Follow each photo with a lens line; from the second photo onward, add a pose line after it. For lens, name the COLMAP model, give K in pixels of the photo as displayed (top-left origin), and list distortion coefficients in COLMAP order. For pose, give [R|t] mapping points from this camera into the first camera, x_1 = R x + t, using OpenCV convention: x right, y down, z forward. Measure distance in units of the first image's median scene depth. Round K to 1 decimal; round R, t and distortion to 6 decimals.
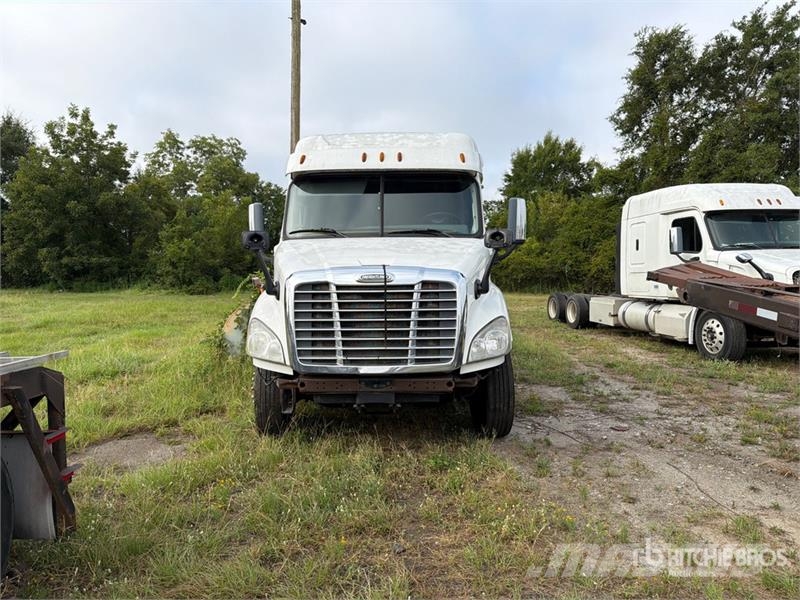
lens RADIAL K [[527.0, 0, 400.0], [0, 527.0, 300.0], [0, 0, 1]] dist [0.111961, -0.113535]
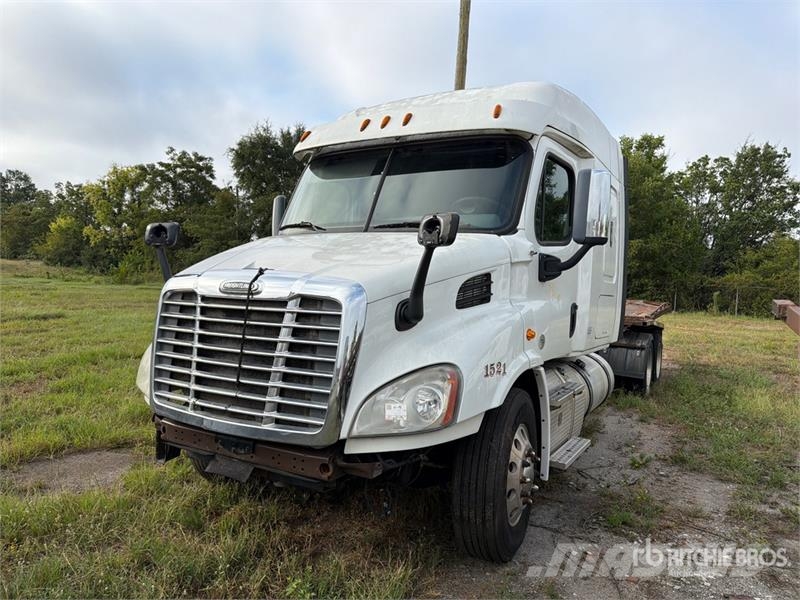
lens RADIAL K [[551.6, 0, 400.0], [0, 551.6, 300.0], [0, 0, 1]] dist [0.081824, -0.126299]
pose [[0.880852, 0.051741, -0.470556, 0.458262], [-0.063055, 0.997976, -0.008301, -0.032407], [0.469174, 0.036982, 0.882331, 0.469875]]
